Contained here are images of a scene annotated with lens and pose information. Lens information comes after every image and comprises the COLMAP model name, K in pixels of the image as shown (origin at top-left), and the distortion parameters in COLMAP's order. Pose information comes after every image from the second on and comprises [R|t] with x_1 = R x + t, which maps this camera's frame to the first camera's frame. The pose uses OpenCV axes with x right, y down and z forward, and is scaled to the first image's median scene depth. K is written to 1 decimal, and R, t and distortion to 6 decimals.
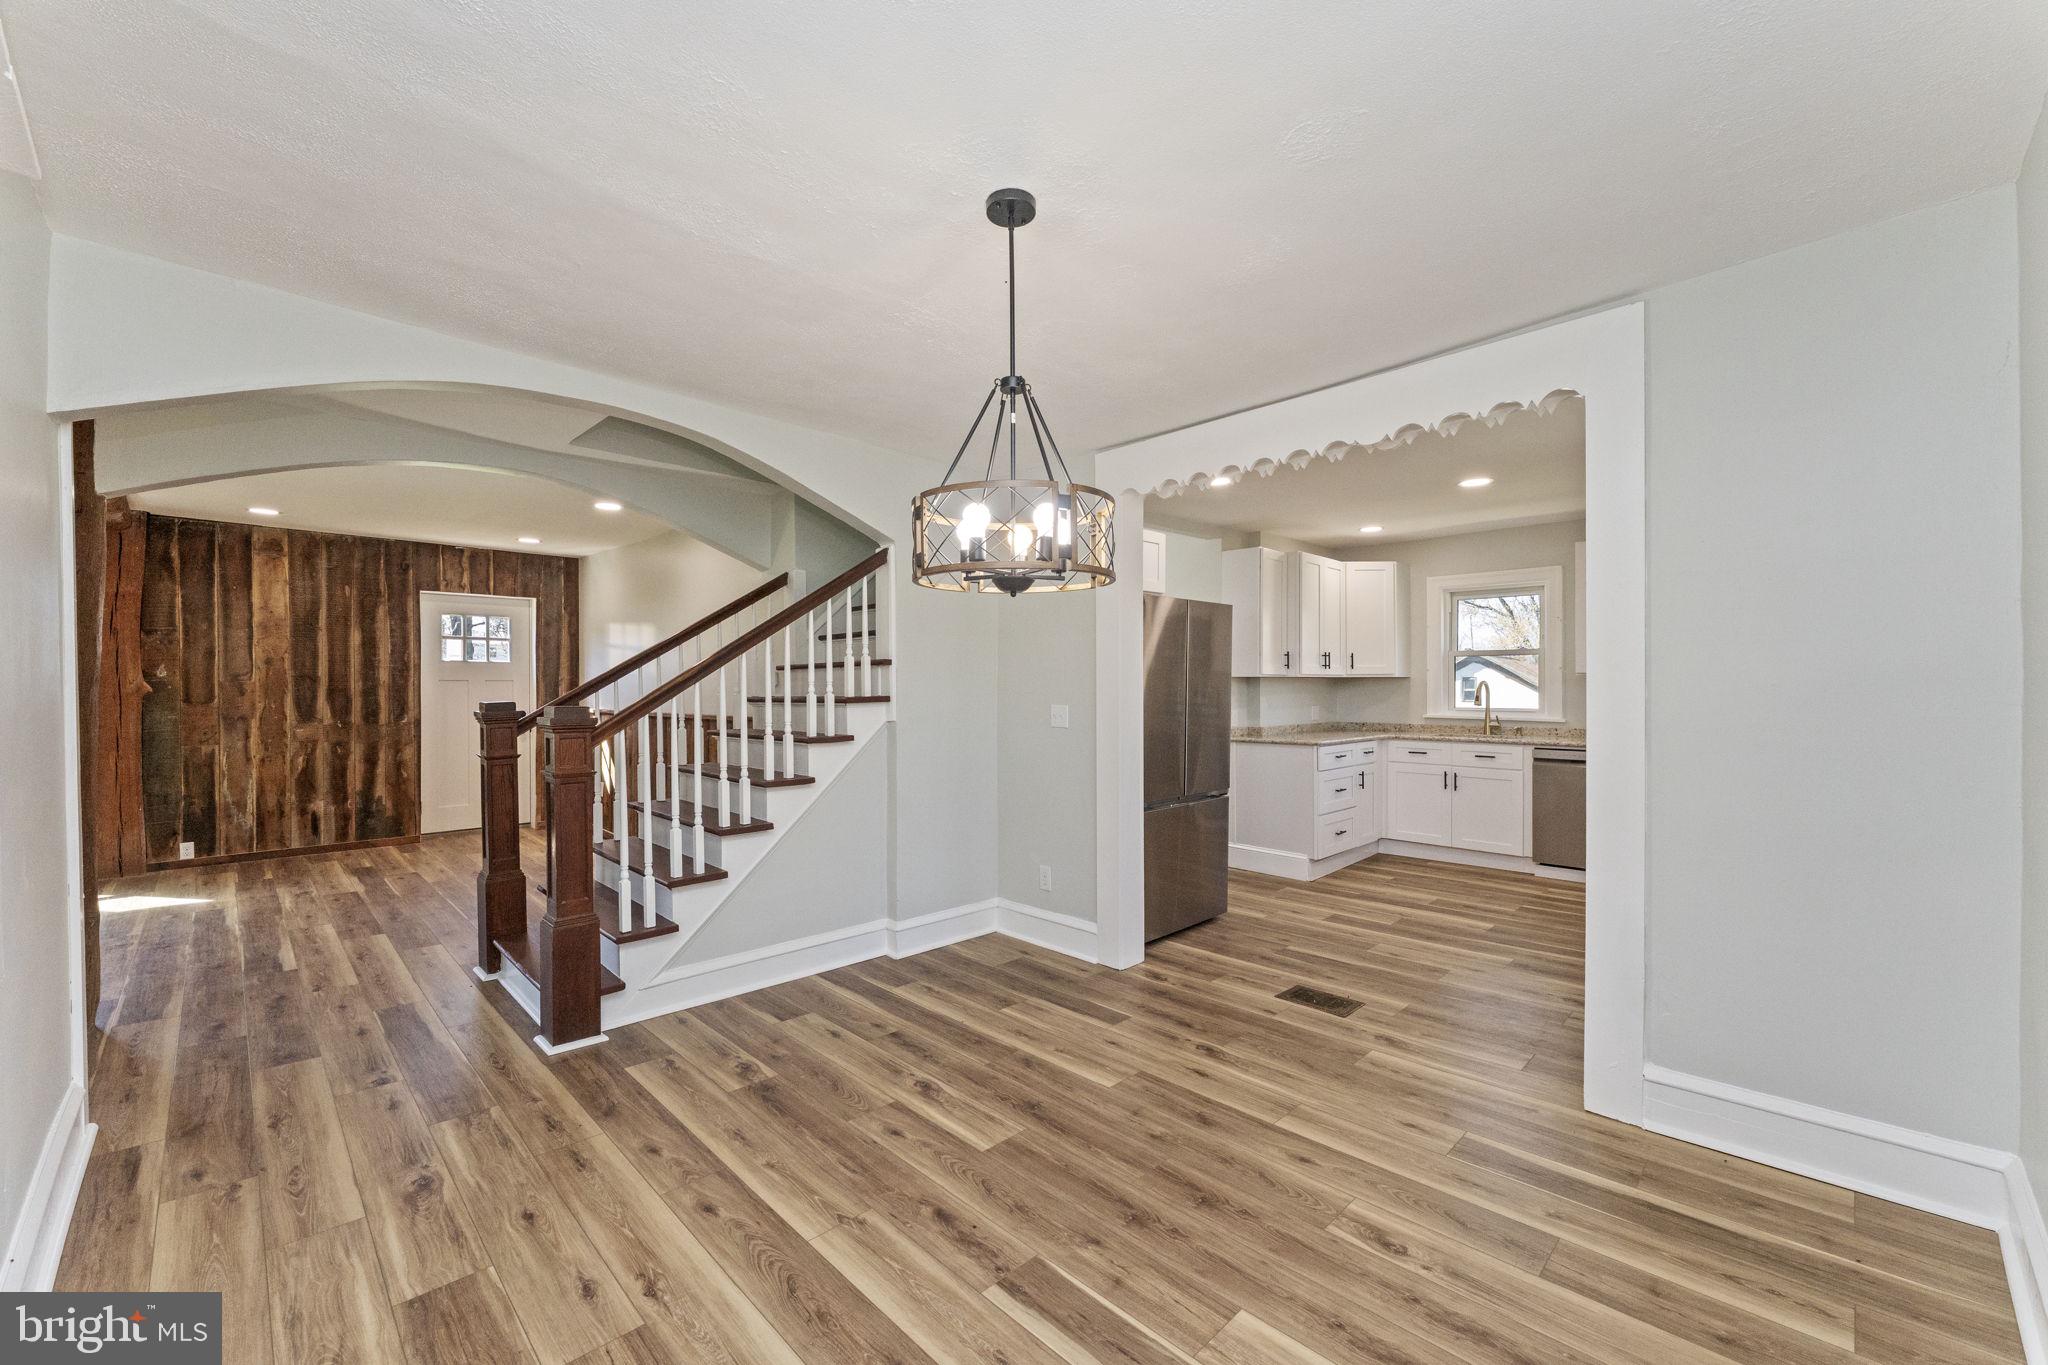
lens RADIAL K [[822.1, 0, 1014.5], [0, 822.1, 688.6], [0, 0, 1]] dist [0.002324, 0.000055]
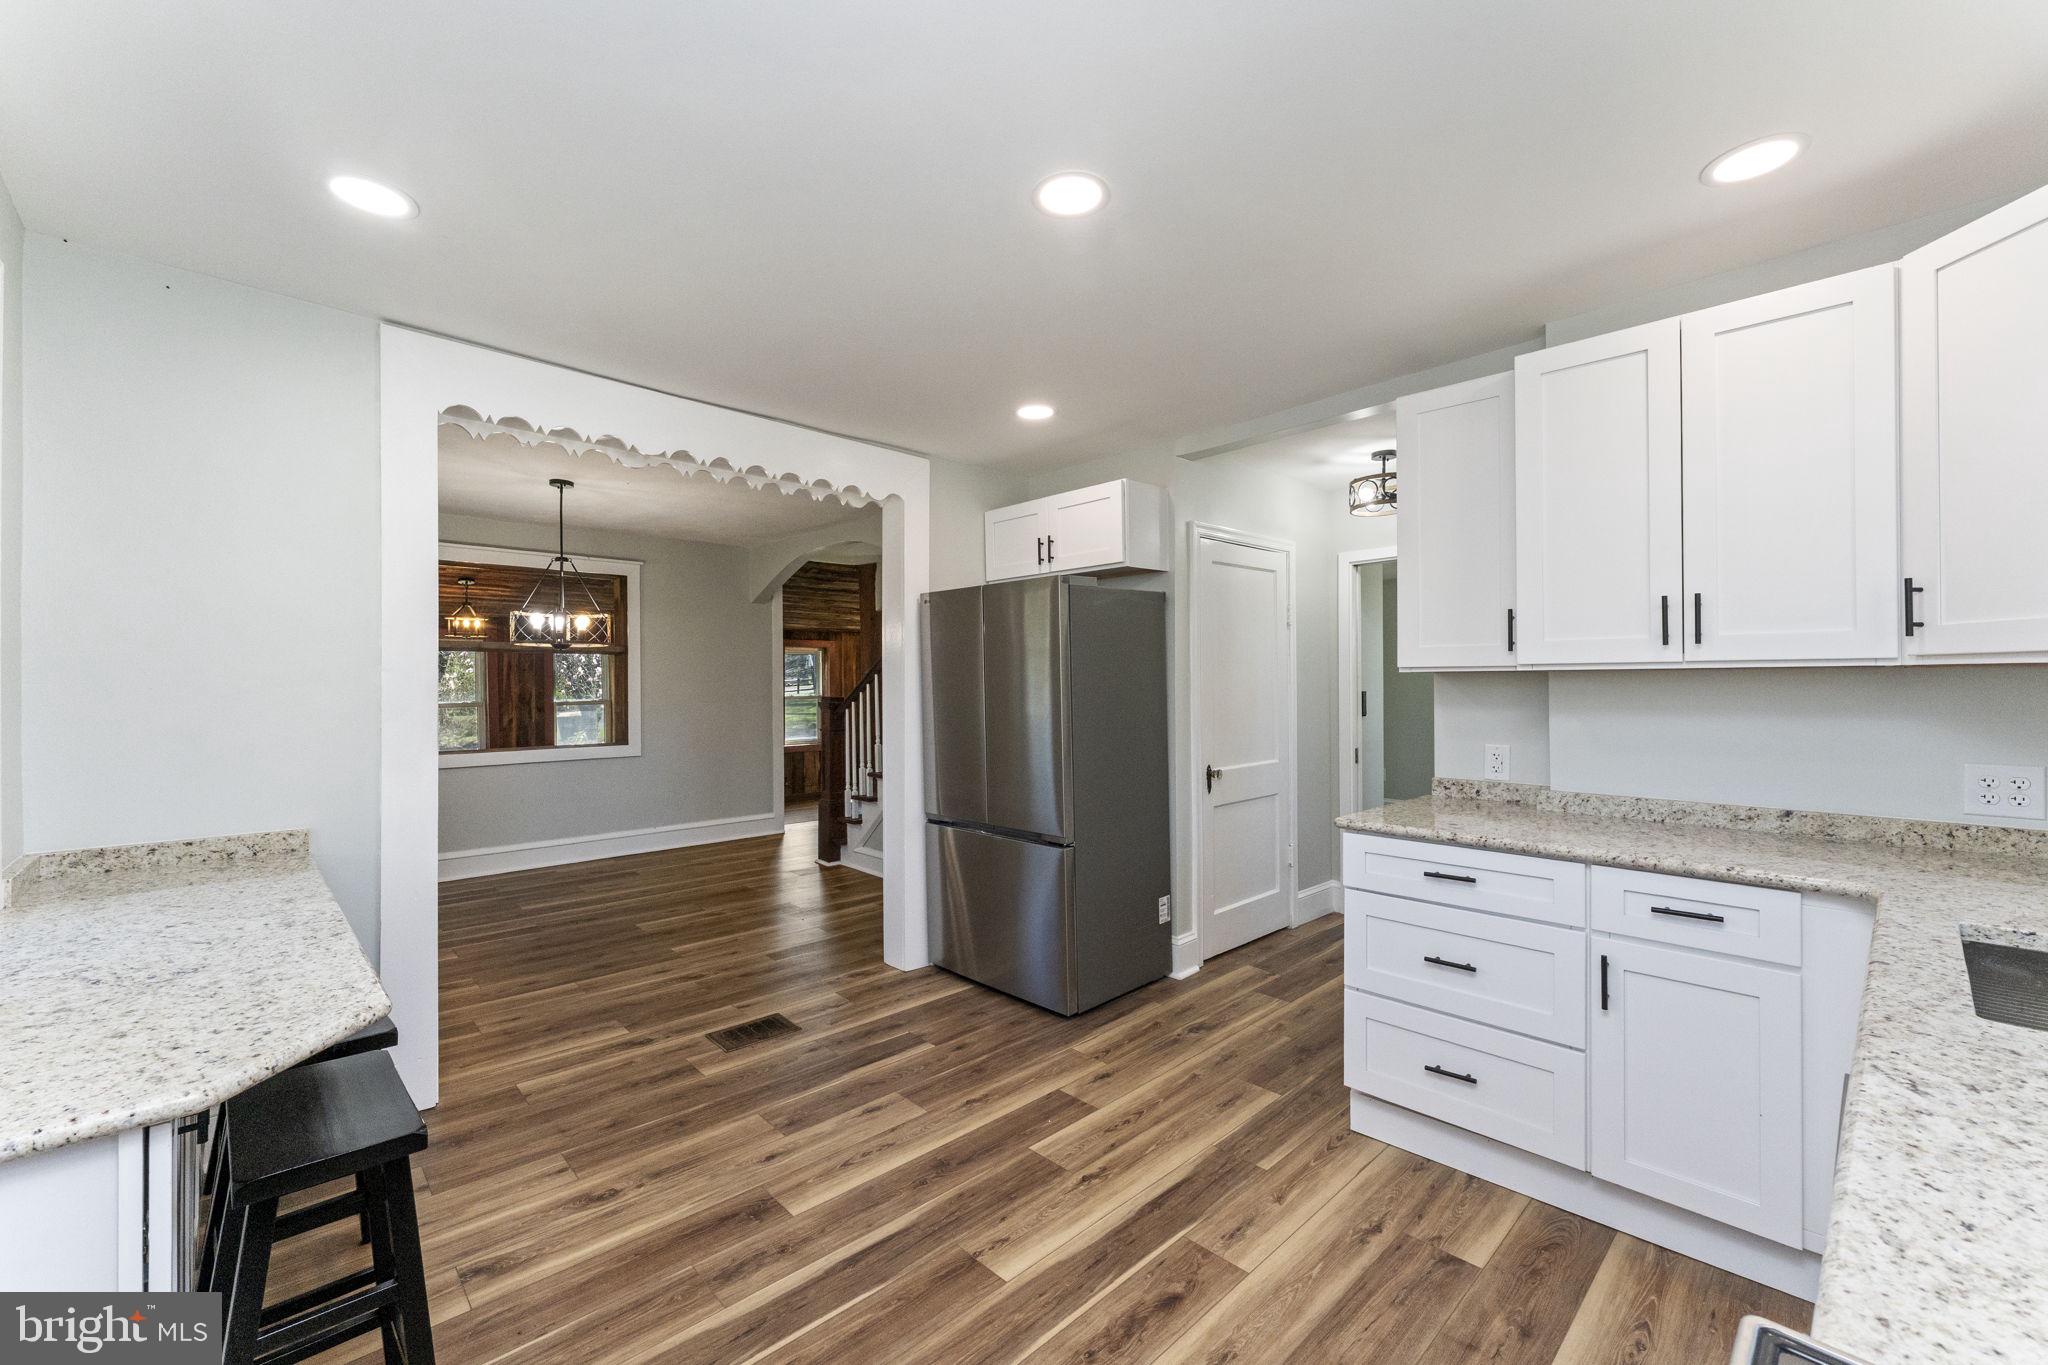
lens RADIAL K [[822.1, 0, 1014.6], [0, 822.1, 679.5], [0, 0, 1]] dist [0.002324, 0.000055]
pose [[-0.020668, 0.002856, -0.999782, 1.195561], [0.001073, 0.999995, 0.002835, -0.017434], [0.999786, -0.001014, -0.020671, 1.220144]]
